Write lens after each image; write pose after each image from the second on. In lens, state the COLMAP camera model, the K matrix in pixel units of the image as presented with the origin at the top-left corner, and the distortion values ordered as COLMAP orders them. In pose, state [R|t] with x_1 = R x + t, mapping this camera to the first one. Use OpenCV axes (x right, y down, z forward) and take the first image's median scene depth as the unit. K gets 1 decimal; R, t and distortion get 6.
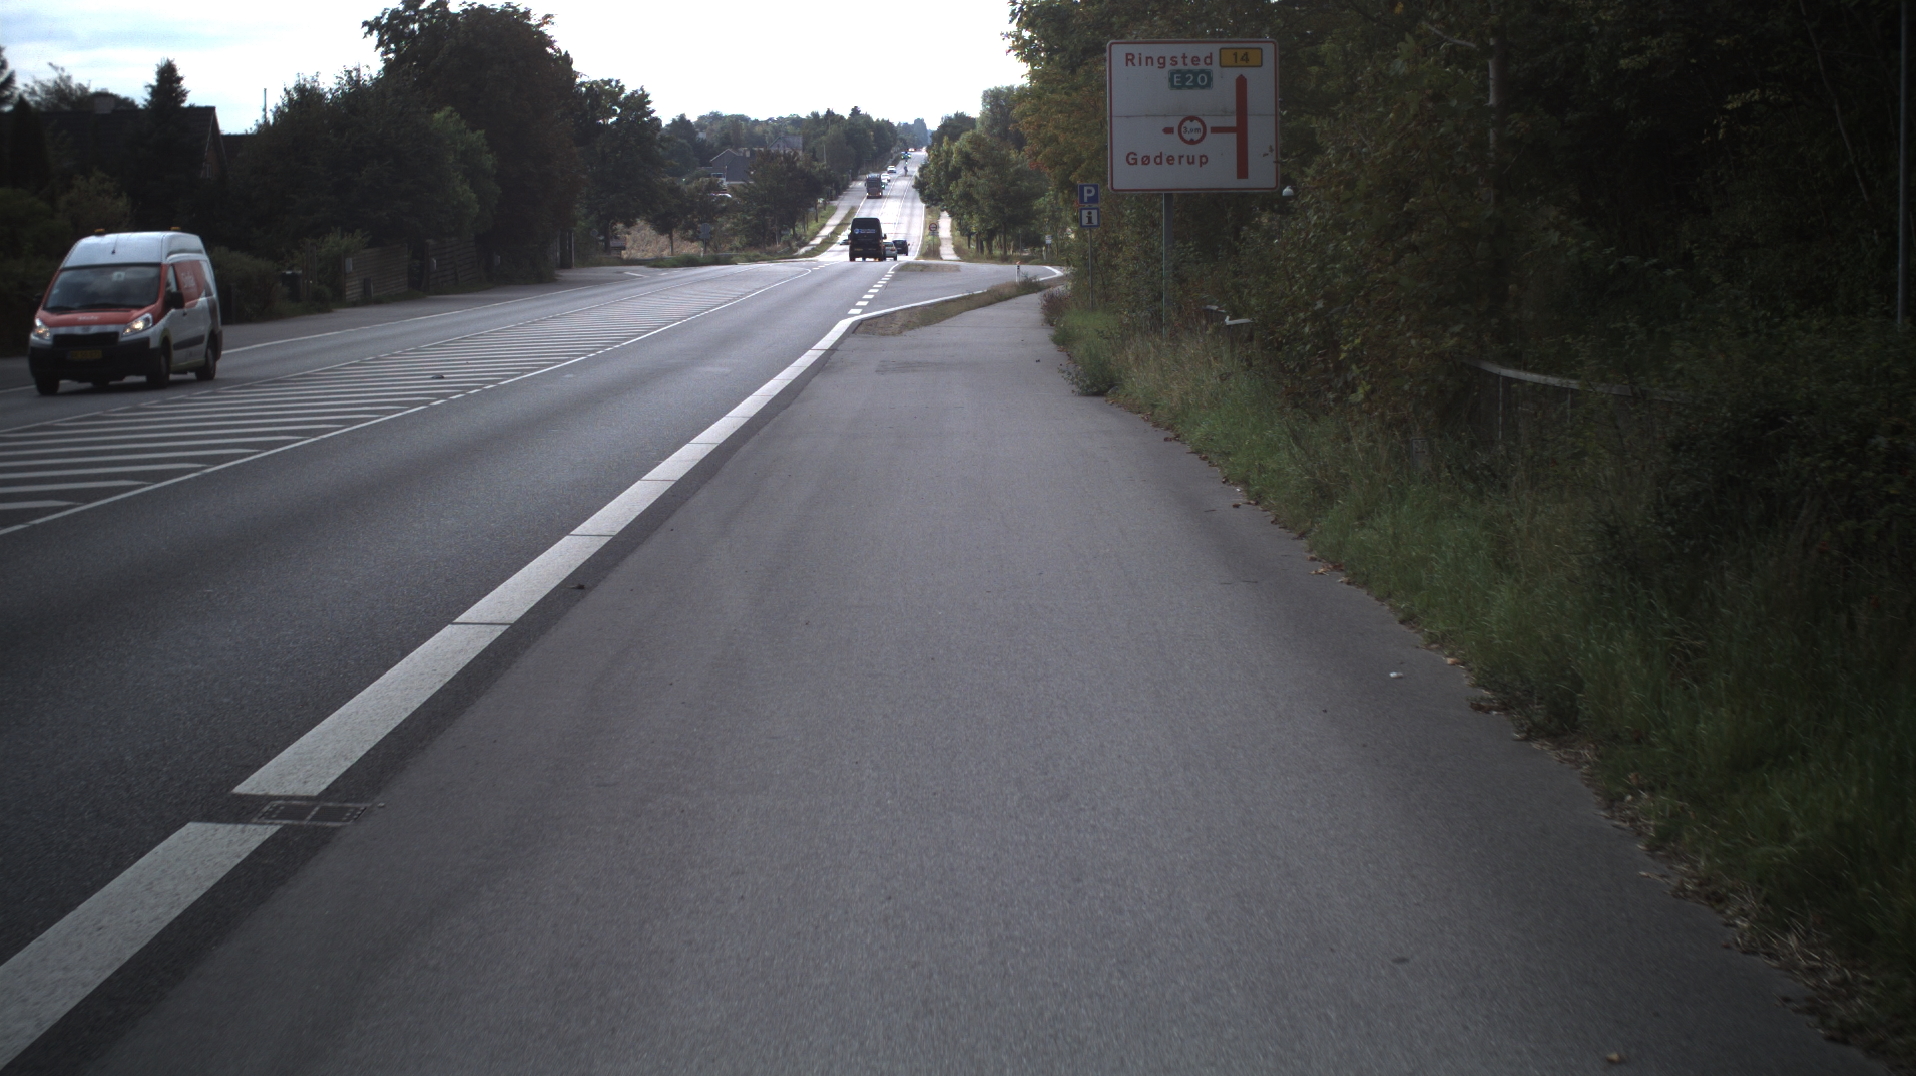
lens RADIAL K [[2719.8, 0, 958.0], [0, 2719.8, 538.0], [0, 0, 1]] dist [-0.139007, 0.047032]
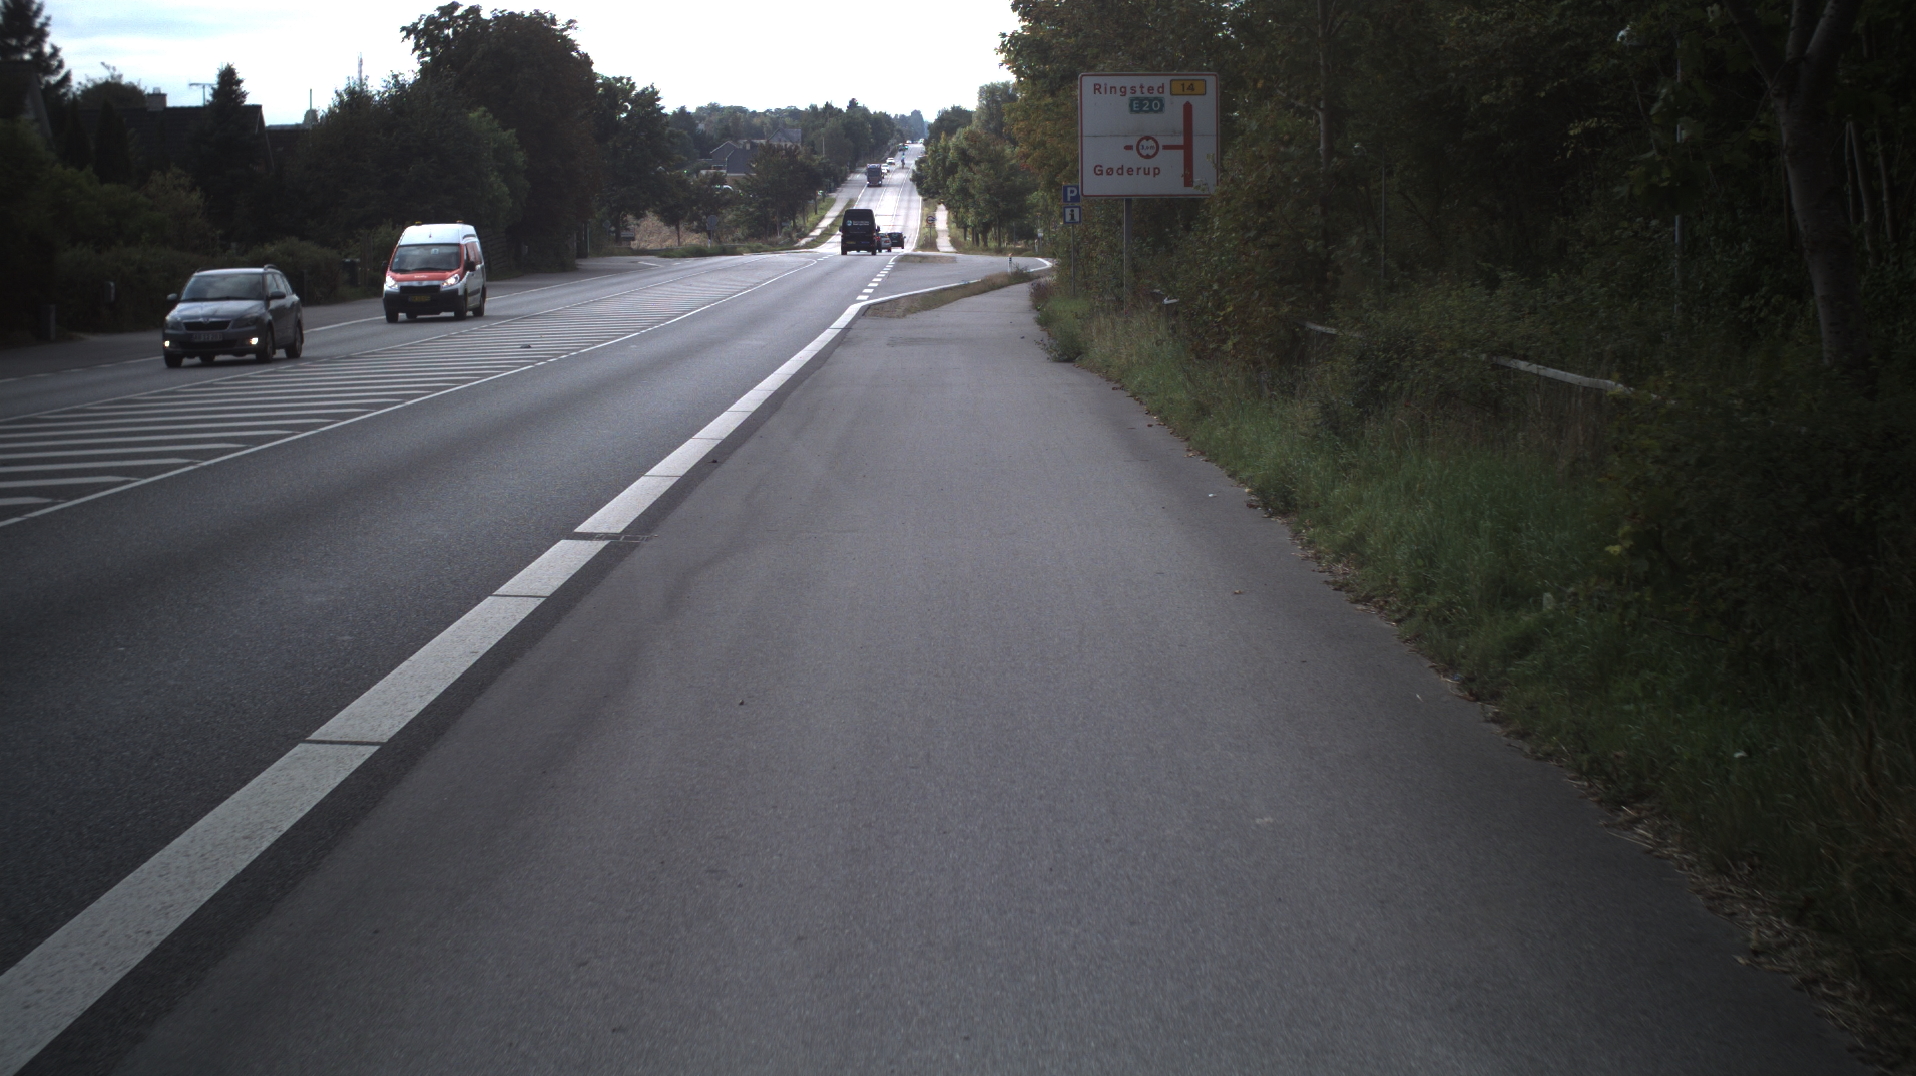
lens RADIAL K [[2719.8, 0, 958.0], [0, 2719.8, 538.0], [0, 0, 1]] dist [-0.139007, 0.047032]
pose [[0.999987, 0.004635, 0.001977, -0.000263], [-0.004641, 0.999985, 0.003060, 0.006778], [-0.001963, -0.003070, 0.999993, -0.067176]]
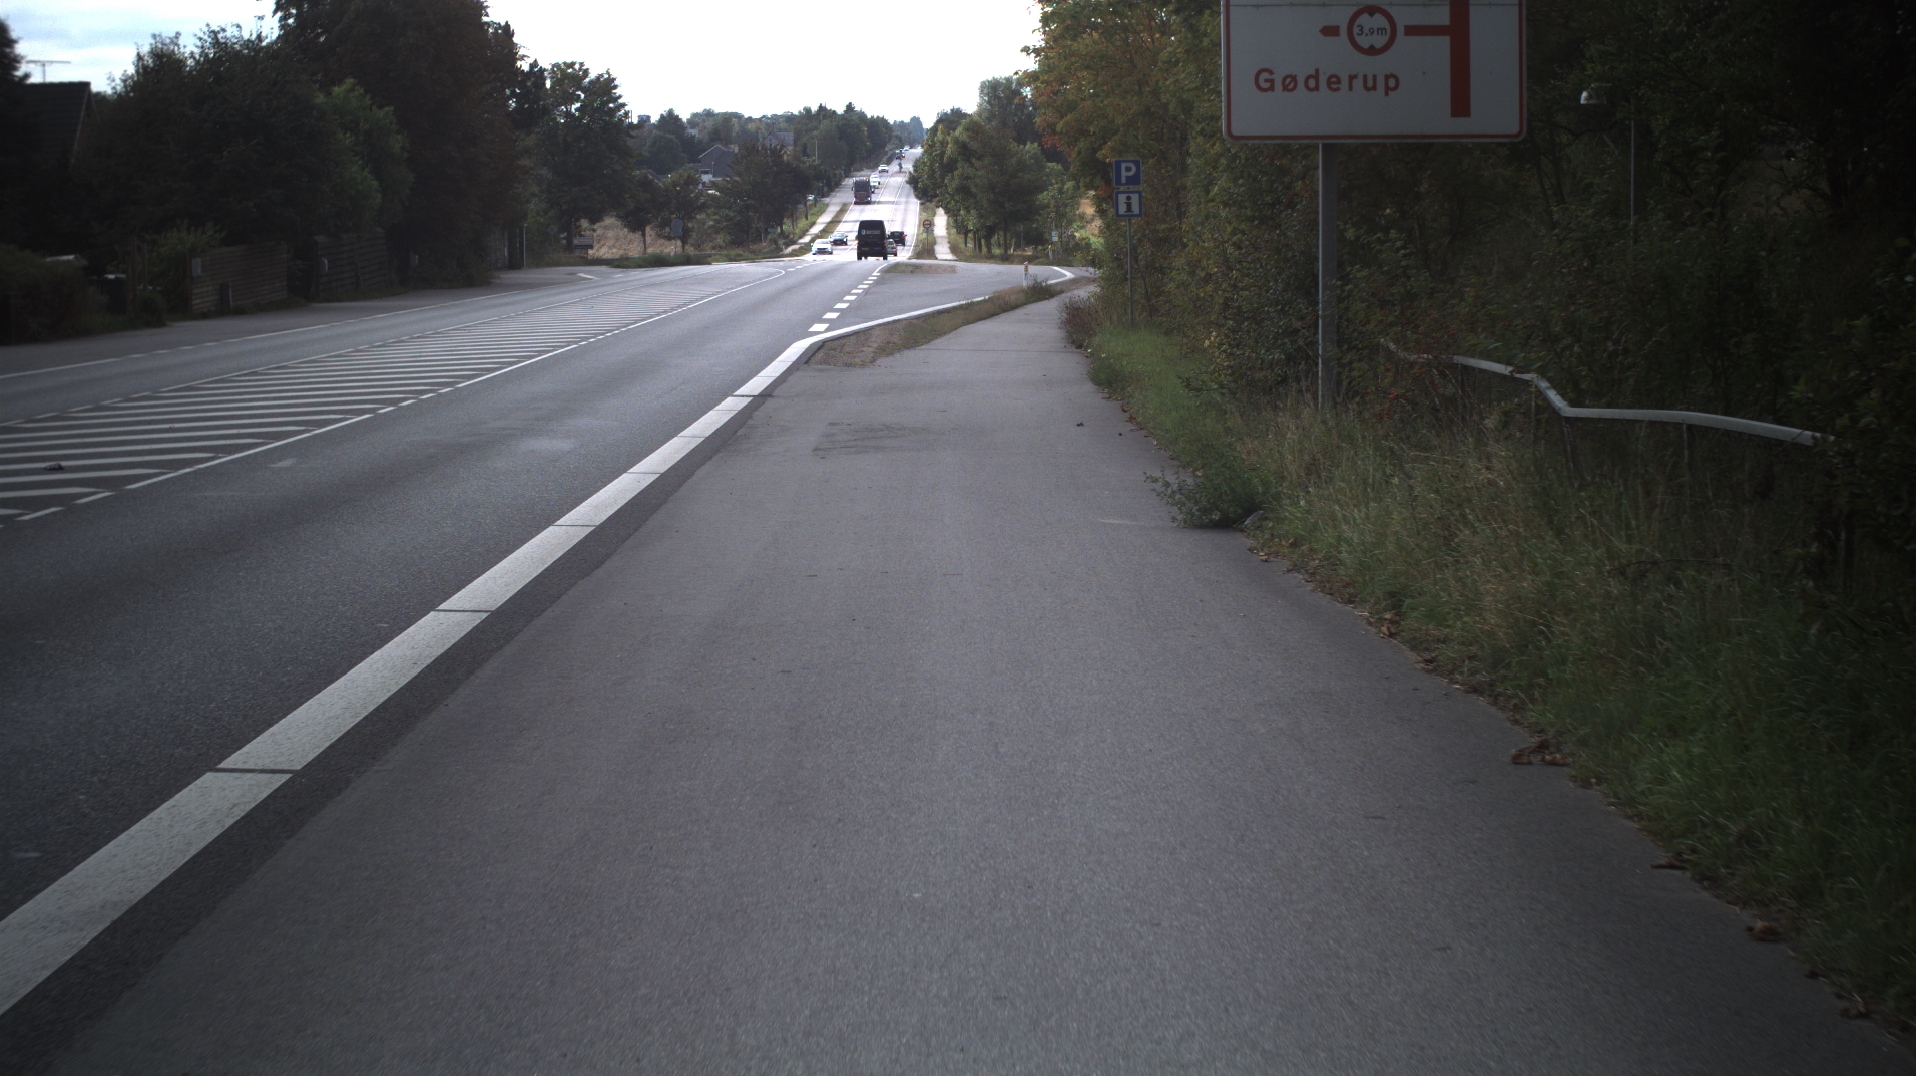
lens RADIAL K [[2719.8, 0, 958.0], [0, 2719.8, 538.0], [0, 0, 1]] dist [-0.139007, 0.047032]
pose [[0.999999, -0.000150, 0.001366, 0.000192], [0.000149, 1.000000, 0.000339, -0.013928], [-0.001367, -0.000339, 0.999999, 0.133791]]
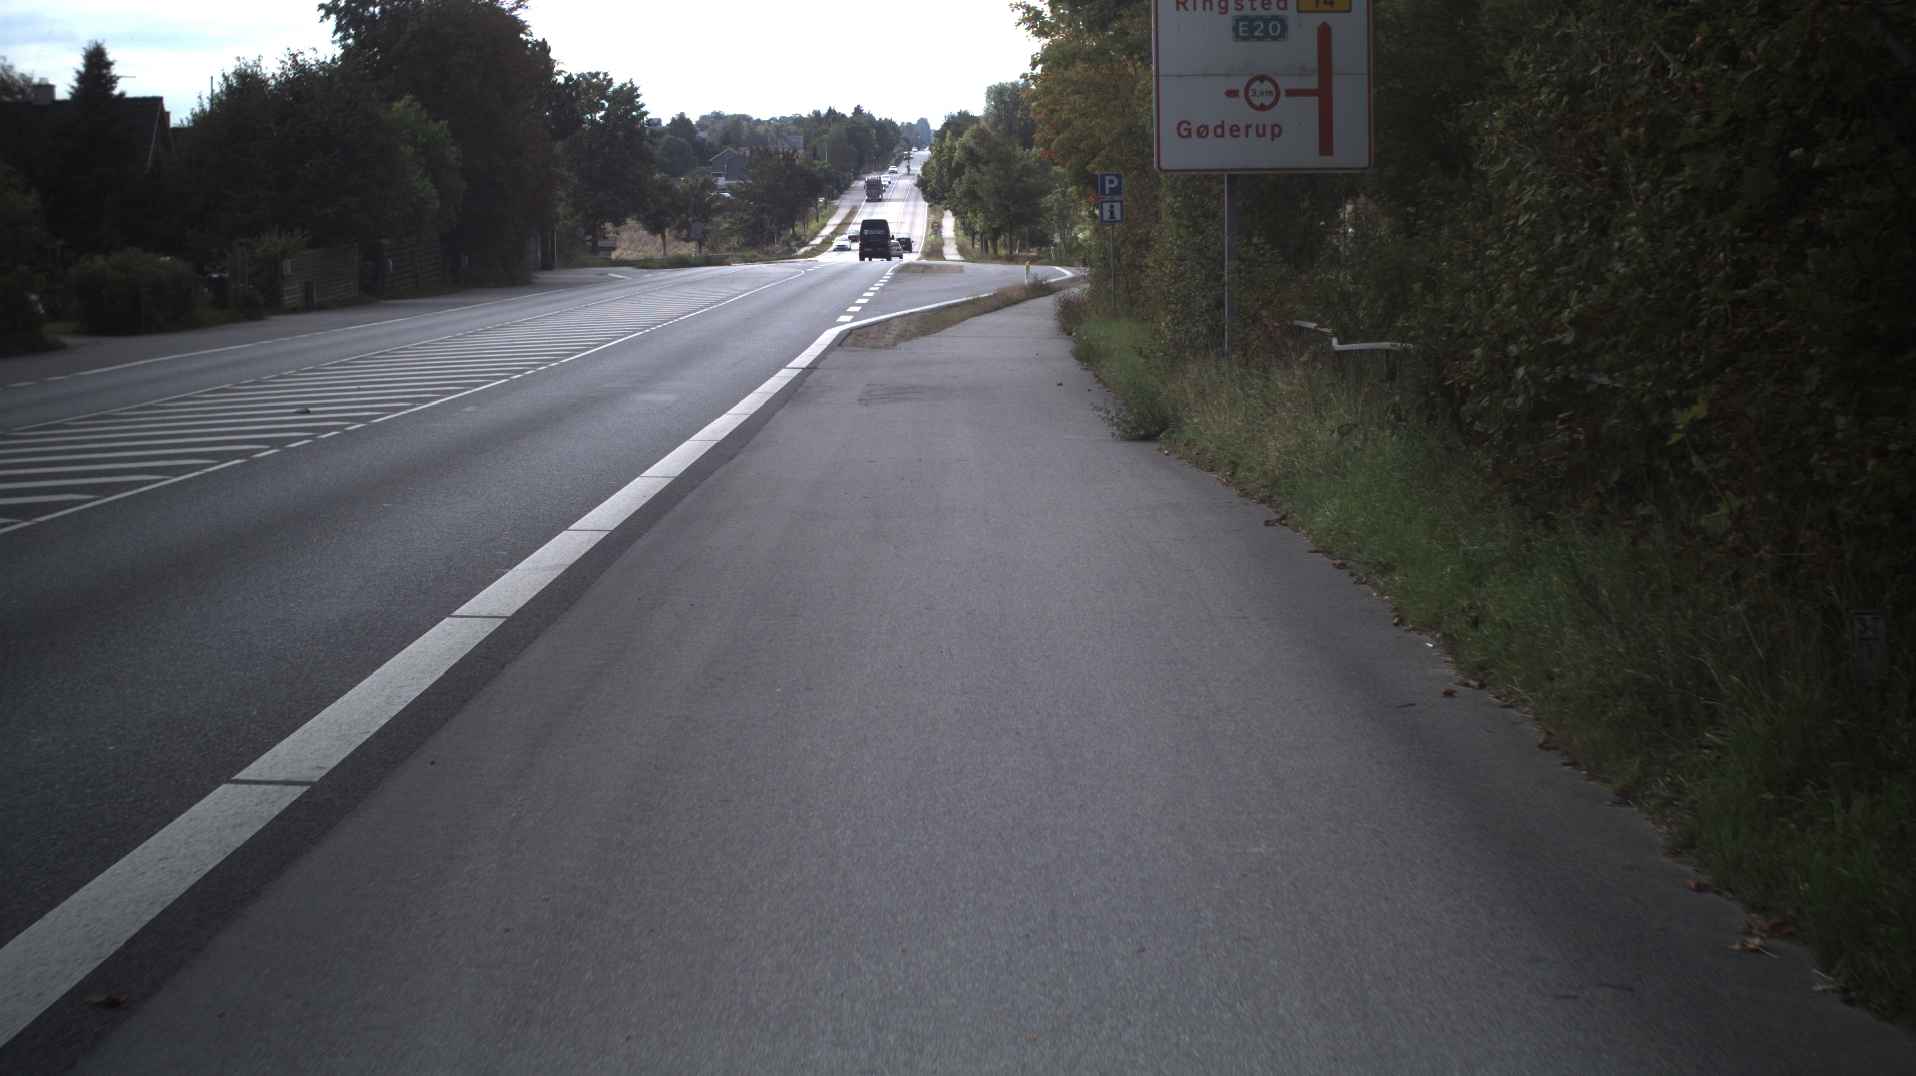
lens RADIAL K [[2719.8, 0, 958.0], [0, 2719.8, 538.0], [0, 0, 1]] dist [-0.139007, 0.047032]
pose [[0.999997, -0.001694, -0.001549, 0.000048], [0.001694, 0.999999, -0.000063, -0.006898], [0.001549, 0.000061, 0.999999, 0.067231]]
